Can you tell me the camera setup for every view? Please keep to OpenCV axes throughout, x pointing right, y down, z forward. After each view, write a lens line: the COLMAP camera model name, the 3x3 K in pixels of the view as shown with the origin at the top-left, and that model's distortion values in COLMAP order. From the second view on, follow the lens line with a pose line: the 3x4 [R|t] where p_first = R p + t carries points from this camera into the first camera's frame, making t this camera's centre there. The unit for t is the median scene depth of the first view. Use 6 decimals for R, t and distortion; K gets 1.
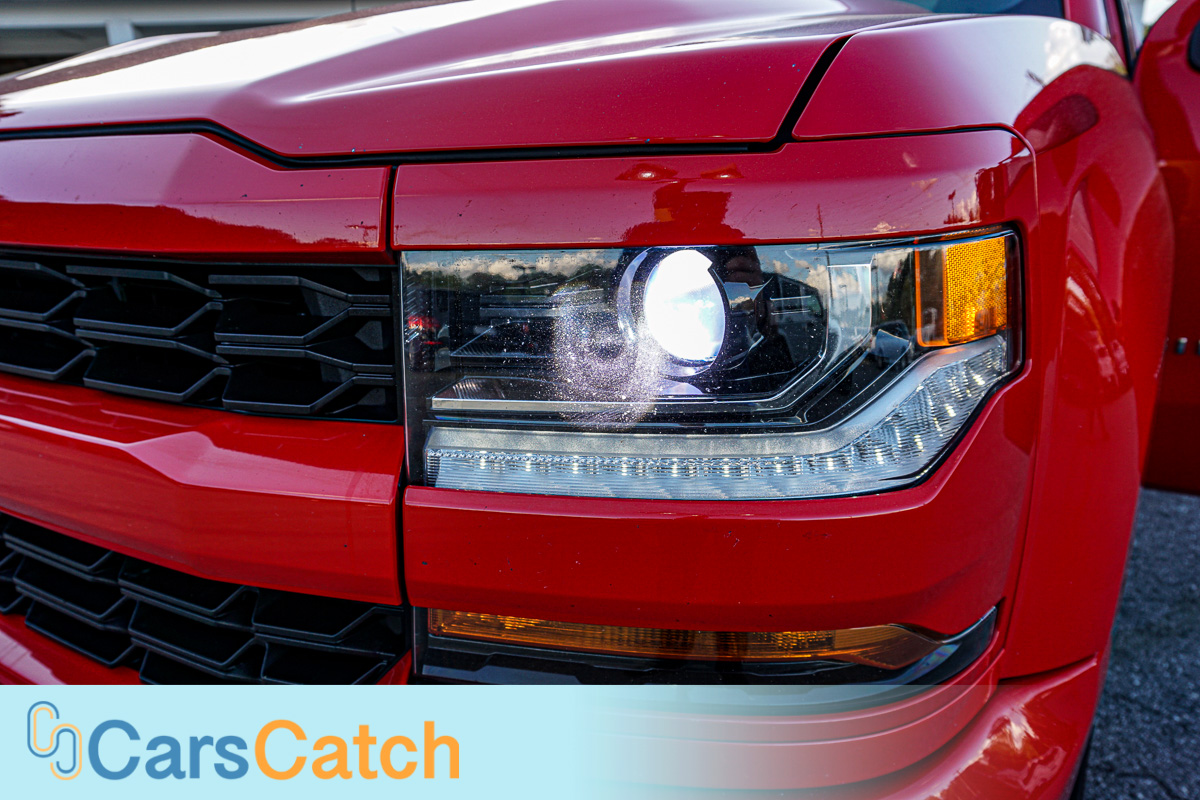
lens RADIAL K [[815.1, 0, 603.9], [0, 815.1, 400.9], [0, 0, 1]] dist [-0.037545, 0.029537]
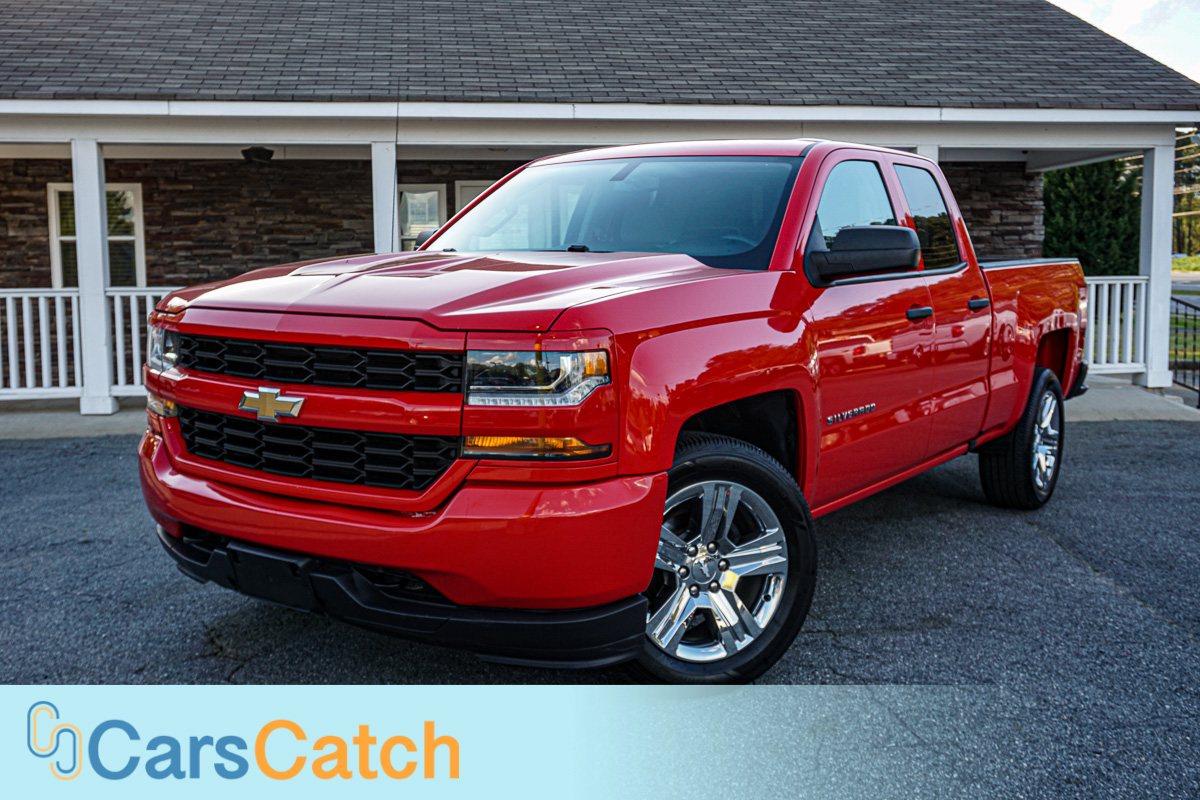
lens RADIAL K [[1215.4, 0, 590.7], [0, 1215.4, 393.3], [0, 0, 1]] dist [0.009606, 0.000000]
pose [[0.999255, 0.037805, -0.007709, 0.445402], [-0.038583, 0.978701, -0.201630, 1.247240], [-0.000078, 0.201778, 0.979431, -5.014722]]
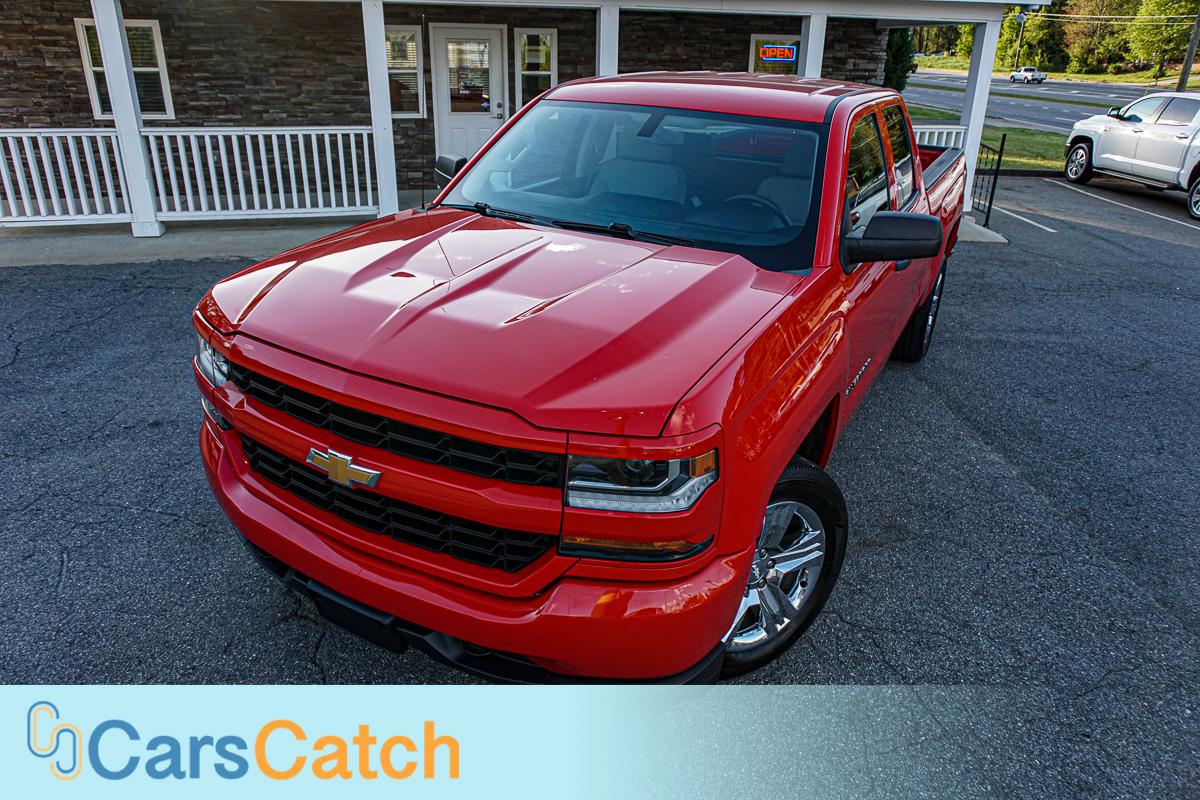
lens RADIAL K [[815.1, 0, 594.8], [0, 815.1, 396.1], [0, 0, 1]] dist [-0.037545, 0.029537]
pose [[0.993754, 0.024585, 0.108848, -0.515967], [-0.035457, 0.994446, 0.099099, -0.793999], [-0.105807, -0.102340, 0.989106, -2.764087]]
